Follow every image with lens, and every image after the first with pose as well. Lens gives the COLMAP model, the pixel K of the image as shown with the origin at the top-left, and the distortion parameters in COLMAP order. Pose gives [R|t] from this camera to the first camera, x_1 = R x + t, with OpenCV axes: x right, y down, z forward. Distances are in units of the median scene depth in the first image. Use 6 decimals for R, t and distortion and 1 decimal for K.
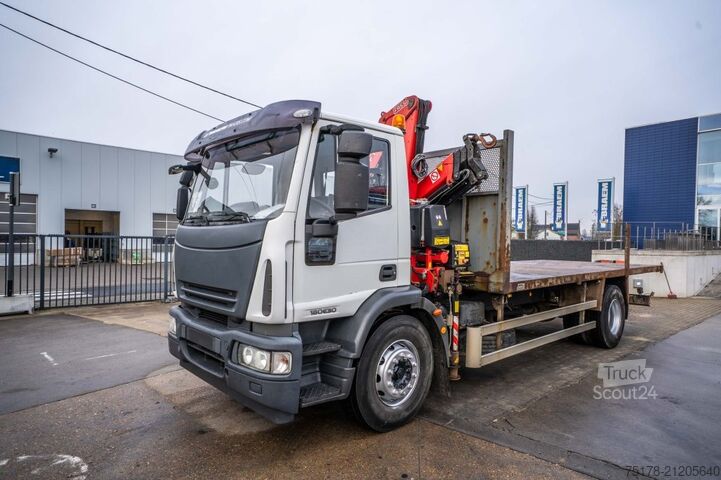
lens RADIAL K [[406.2, 0, 367.5], [0, 406.2, 239.4], [0, 0, 1]] dist [-0.003429, 0.014967]
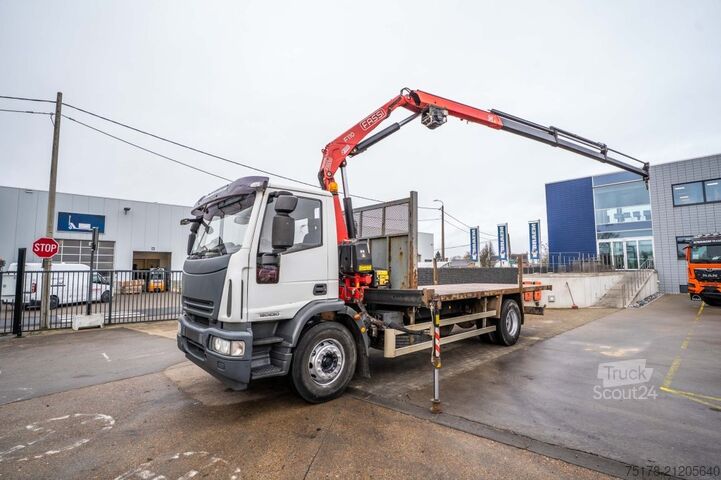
lens RADIAL K [[327.5, 0, 359.1], [0, 327.5, 236.3], [0, 0, 1]] dist [-0.038993, 0.006860]
pose [[0.999260, -0.018101, -0.033945, 0.200870], [0.014313, 0.993971, -0.108701, 0.019507], [0.035708, 0.108134, 0.993495, -0.153988]]
